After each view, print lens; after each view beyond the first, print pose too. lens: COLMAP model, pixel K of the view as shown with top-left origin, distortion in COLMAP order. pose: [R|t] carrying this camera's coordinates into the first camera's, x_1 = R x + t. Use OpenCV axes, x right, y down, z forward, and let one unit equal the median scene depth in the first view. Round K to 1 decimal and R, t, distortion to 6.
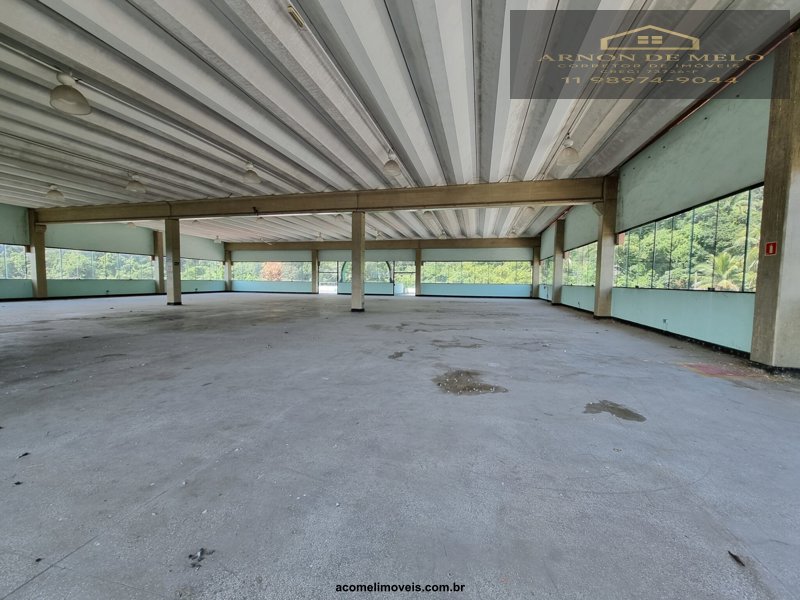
lens RADIAL K [[325.5, 0, 401.4], [0, 325.5, 301.9], [0, 0, 1]] dist [-0.002923, -0.000128]
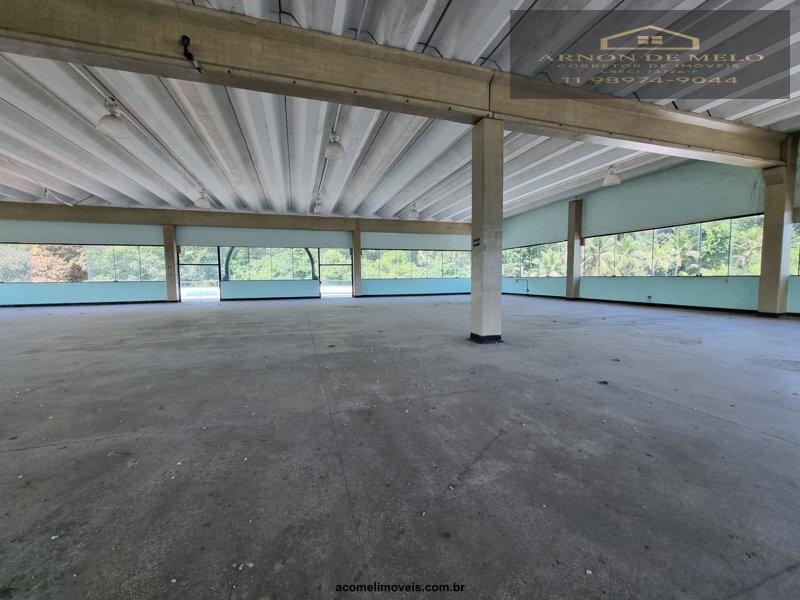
lens RADIAL K [[325.5, 0, 404.8], [0, 325.5, 303.1], [0, 0, 1]] dist [-0.002923, -0.000128]
pose [[0.852445, -0.061397, 0.519200, -0.228365], [0.052796, 0.998113, 0.031346, -0.021387], [-0.520145, 0.000691, 0.854078, 0.322371]]
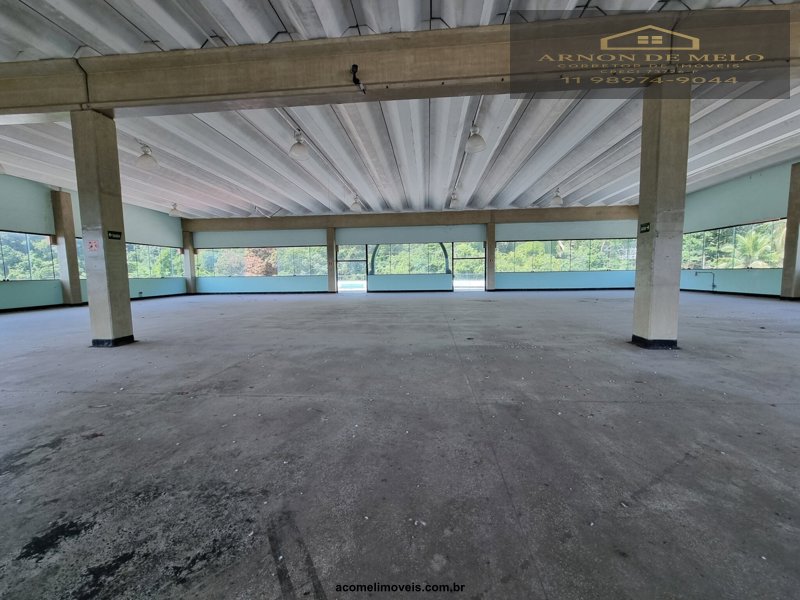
lens RADIAL K [[325.5, 0, 403.1], [0, 325.5, 303.2], [0, 0, 1]] dist [-0.002923, -0.000128]
pose [[0.987882, -0.042148, 0.149373, -0.235313], [0.037669, 0.998755, 0.032689, -0.021553], [-0.150565, -0.026666, 0.988240, 0.322469]]
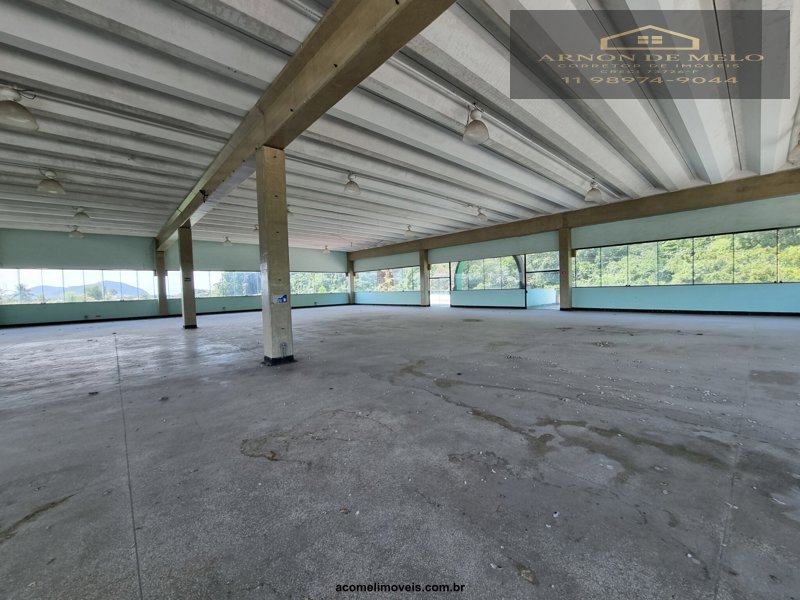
lens RADIAL K [[325.5, 0, 401.4], [0, 325.5, 300.0], [0, 0, 1]] dist [-0.002923, -0.000128]
pose [[0.822108, -0.017859, -0.569051, 0.135488], [0.005154, 0.999700, -0.023930, -0.023146], [0.569308, 0.016740, 0.821954, 0.348705]]
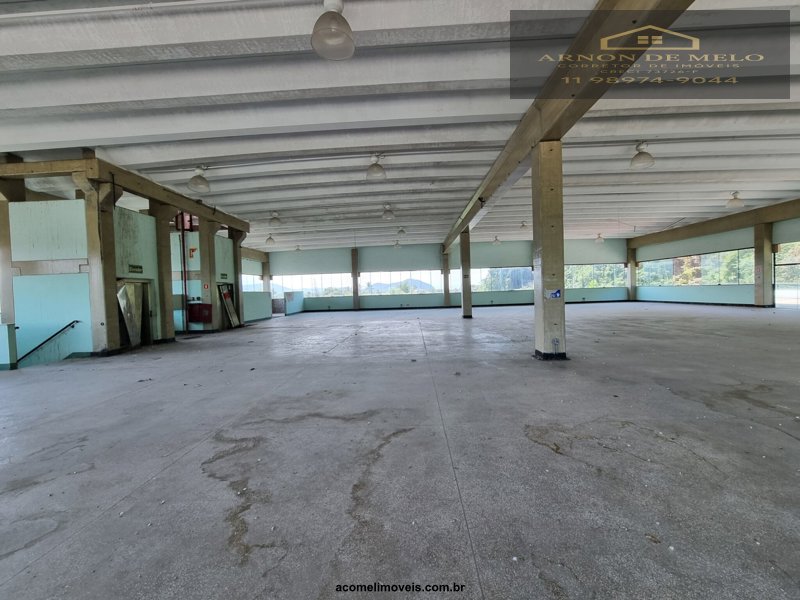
lens RADIAL K [[325.5, 0, 401.0], [0, 325.5, 299.4], [0, 0, 1]] dist [-0.002923, -0.000128]
pose [[0.200315, 0.004147, -0.979723, 0.134761], [-0.025776, 0.999667, -0.001038, -0.022947], [0.979392, 0.025461, 0.200356, 0.340268]]
